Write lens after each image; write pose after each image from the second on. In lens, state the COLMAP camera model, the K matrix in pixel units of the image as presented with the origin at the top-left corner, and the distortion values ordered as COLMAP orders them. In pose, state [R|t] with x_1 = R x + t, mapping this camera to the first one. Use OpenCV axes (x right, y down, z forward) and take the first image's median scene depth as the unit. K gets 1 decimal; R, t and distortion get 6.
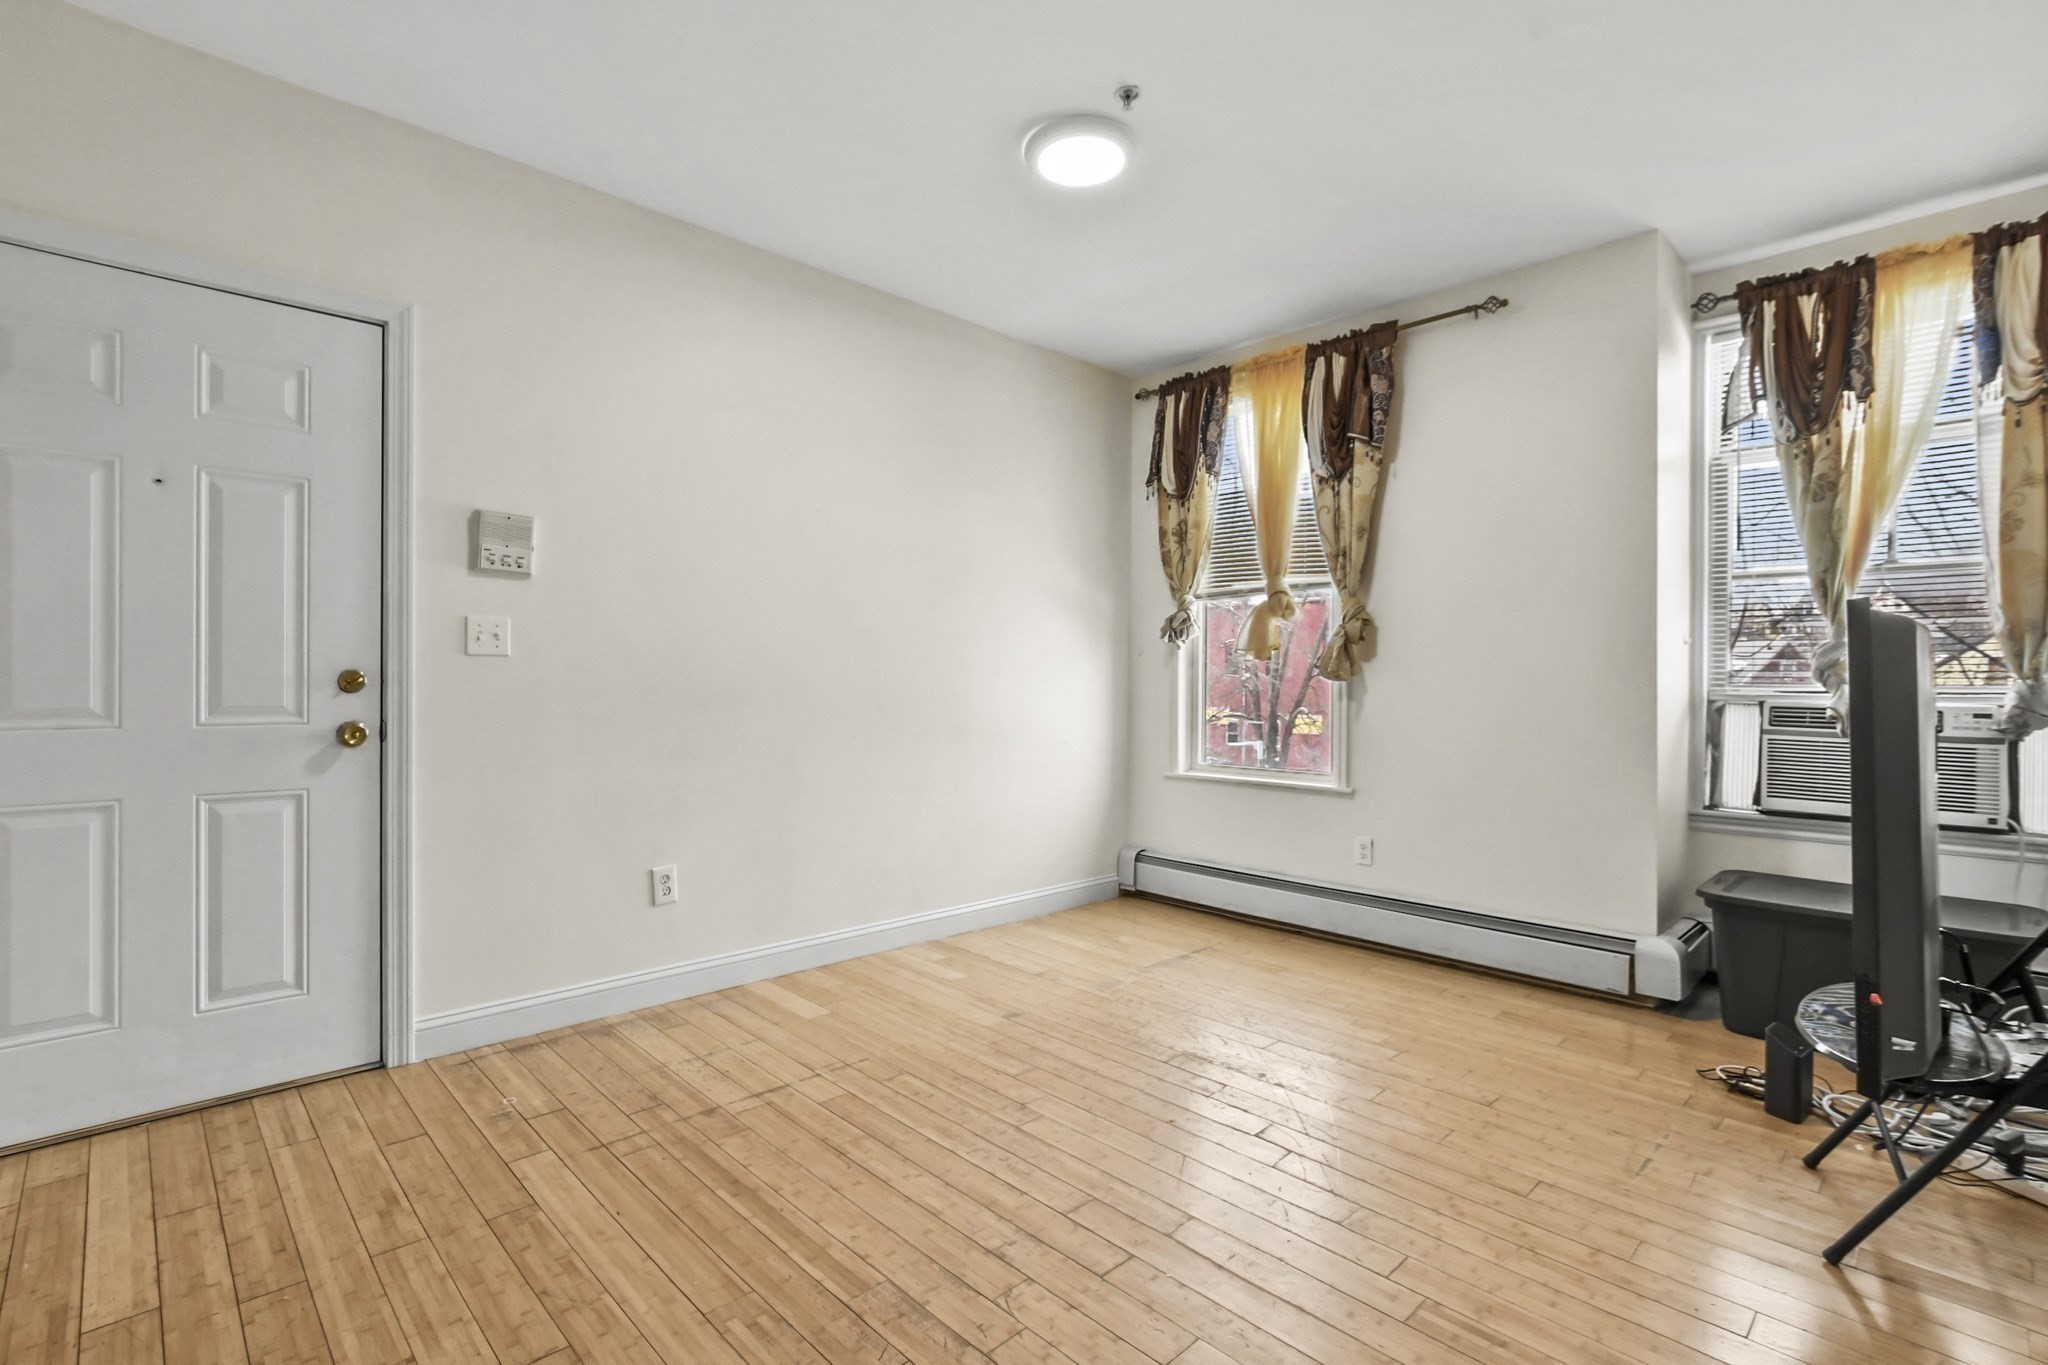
lens RADIAL K [[941.9, 0, 1027.4], [0, 941.9, 675.4], [0, 0, 1]] dist [-0.014991, 0.006759]
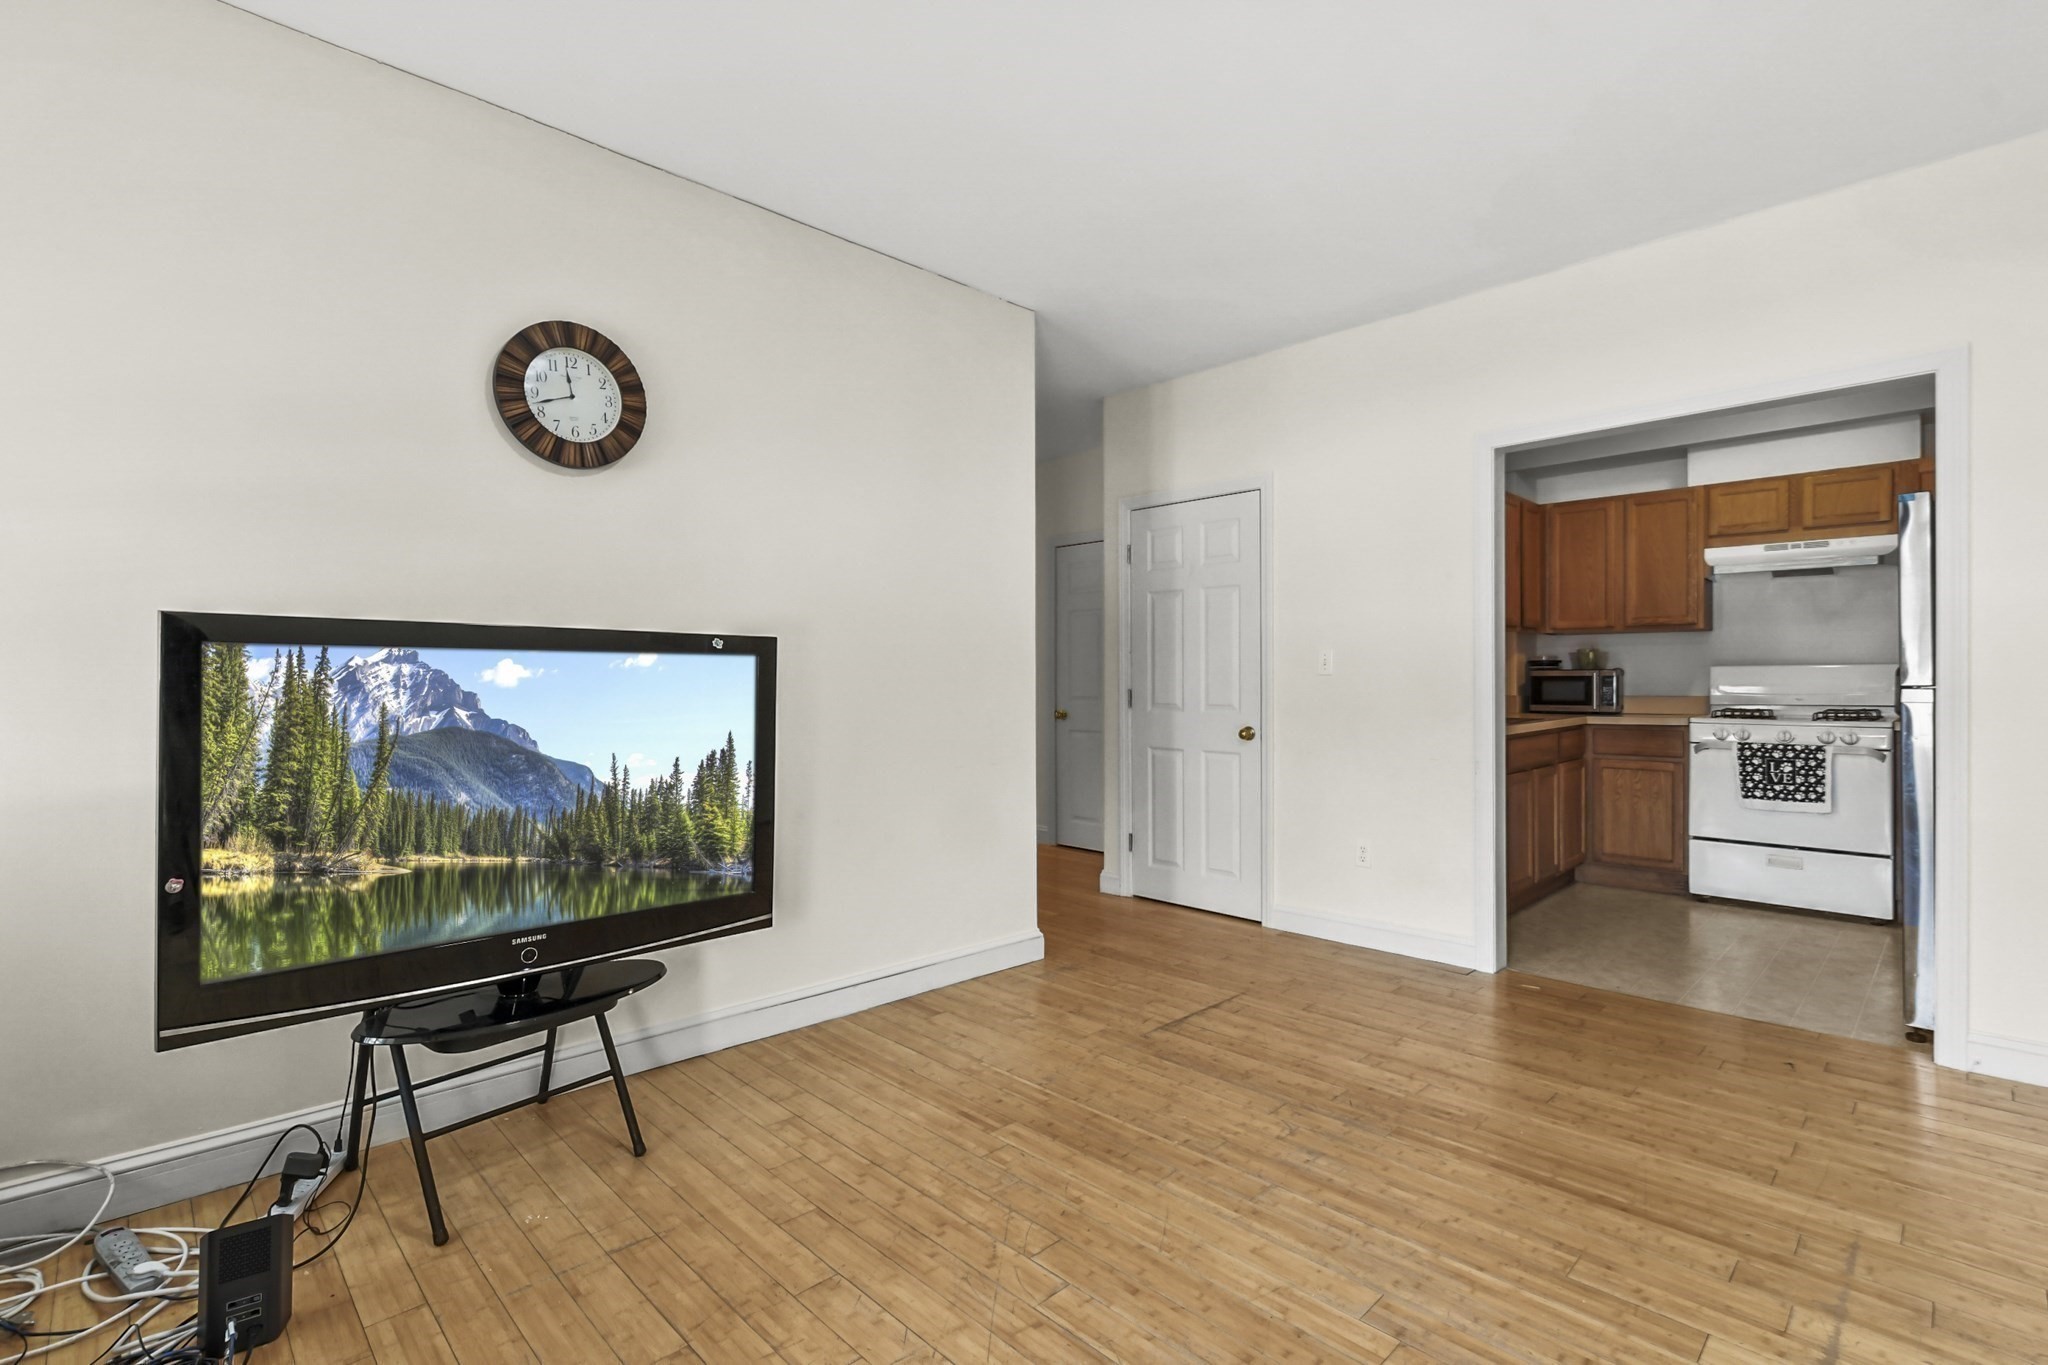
lens RADIAL K [[941.9, 0, 1027.4], [0, 941.9, 675.4], [0, 0, 1]] dist [-0.014991, 0.006759]
pose [[-0.999968, -0.005446, -0.005943, 0.221745], [-0.005399, 0.999954, -0.007889, 0.000098], [0.005986, -0.007857, -0.999951, 1.392569]]
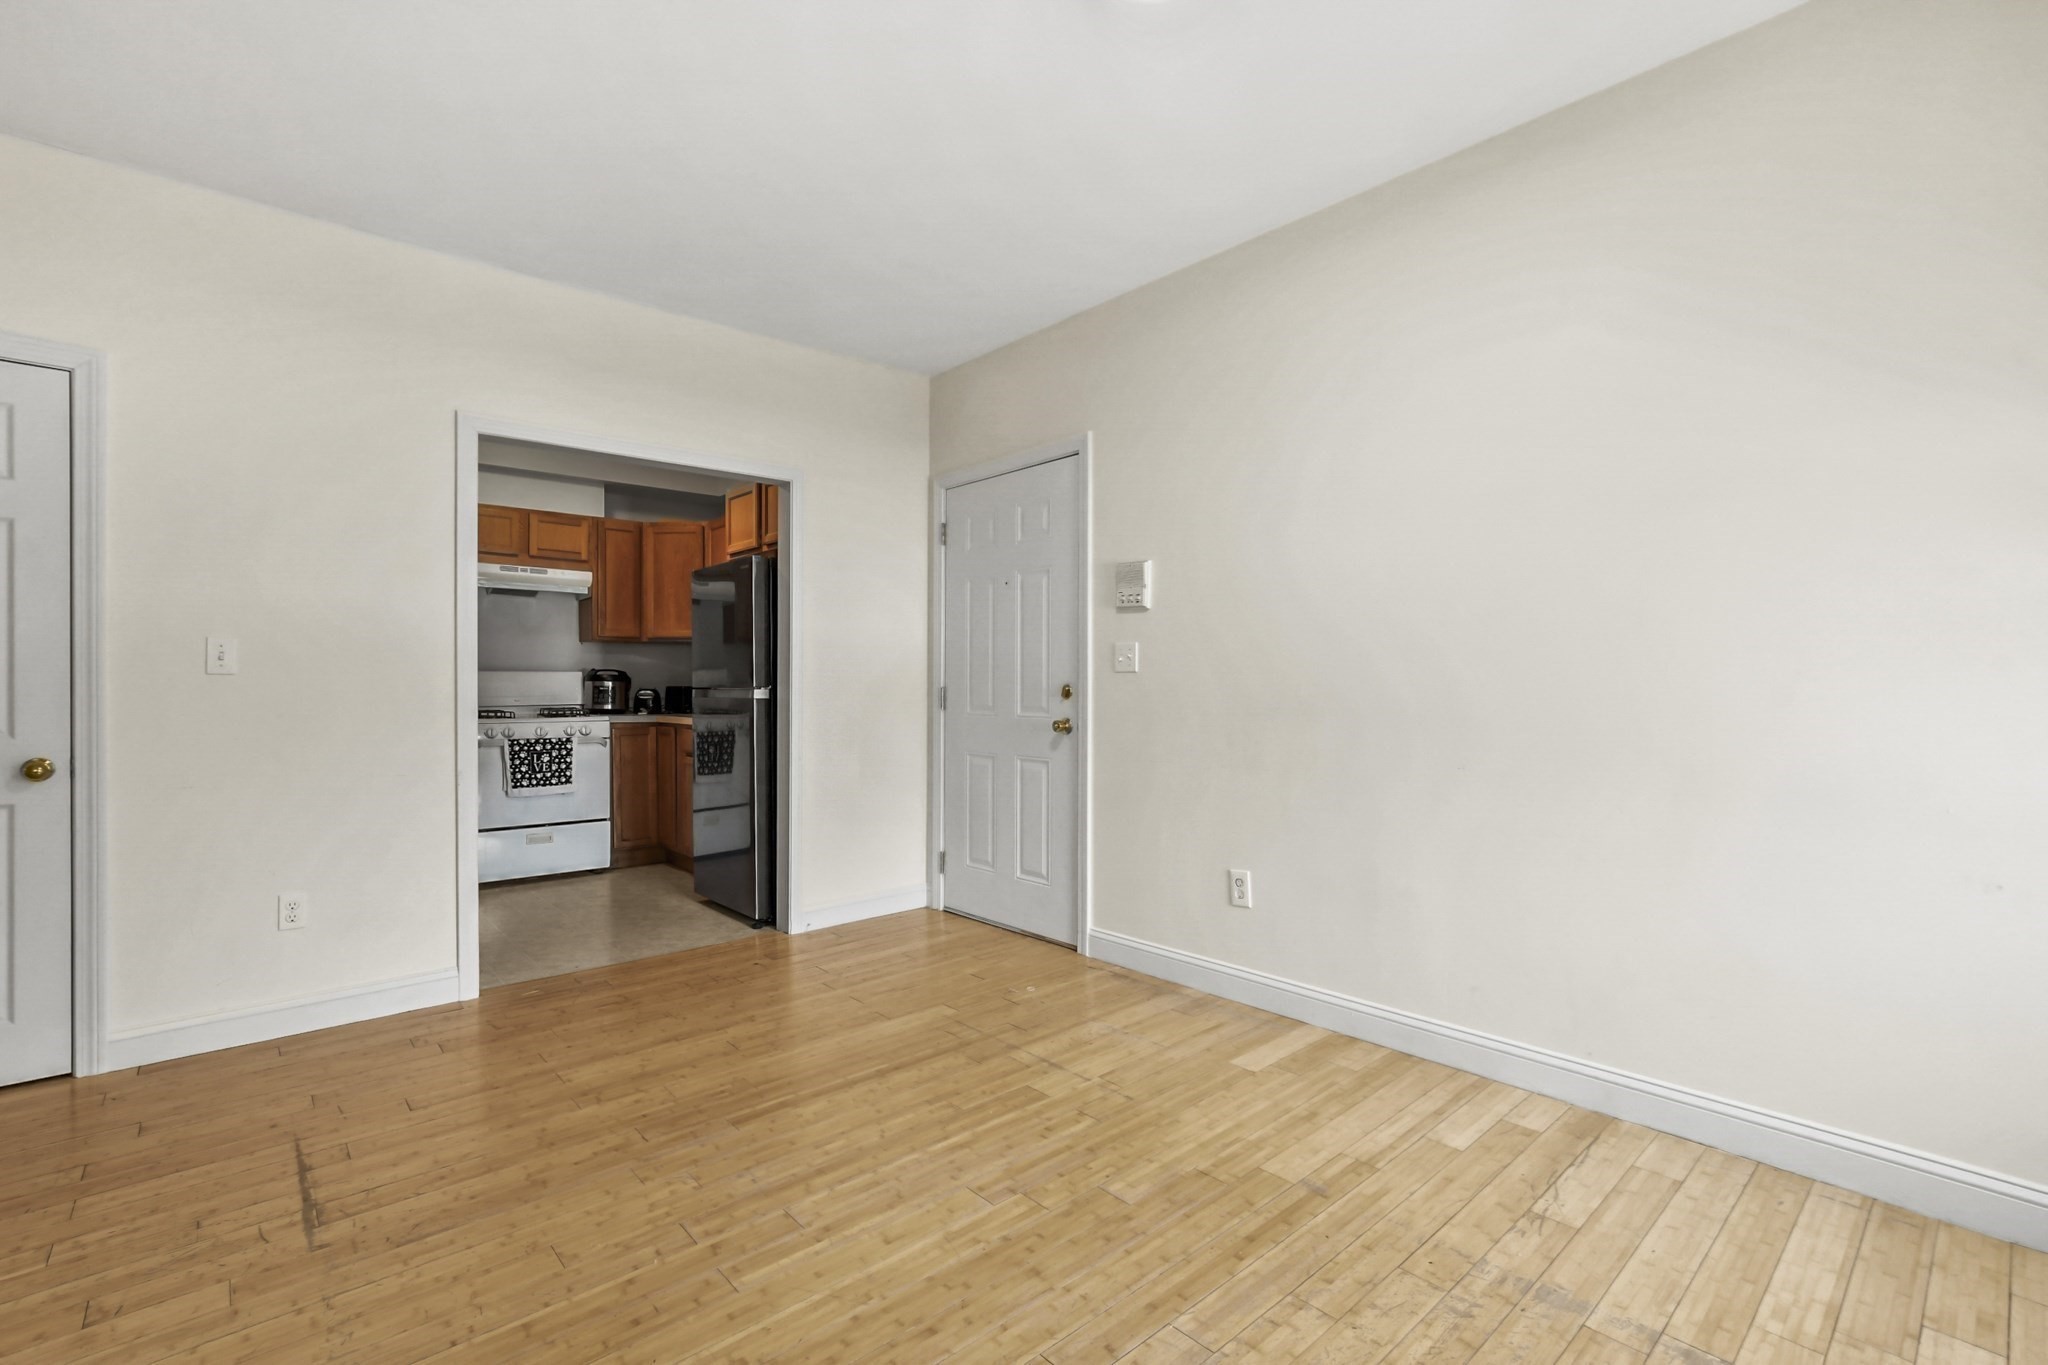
lens RADIAL K [[912.4, 0, 1025.3], [0, 912.4, 692.1], [0, 0, 1]] dist [-0.020174, 0.008396]
pose [[-0.036950, 0.000118, -0.999317, 0.684694], [0.001555, 0.999999, 0.000061, 0.005710], [0.999316, -0.001552, -0.036950, 0.871524]]
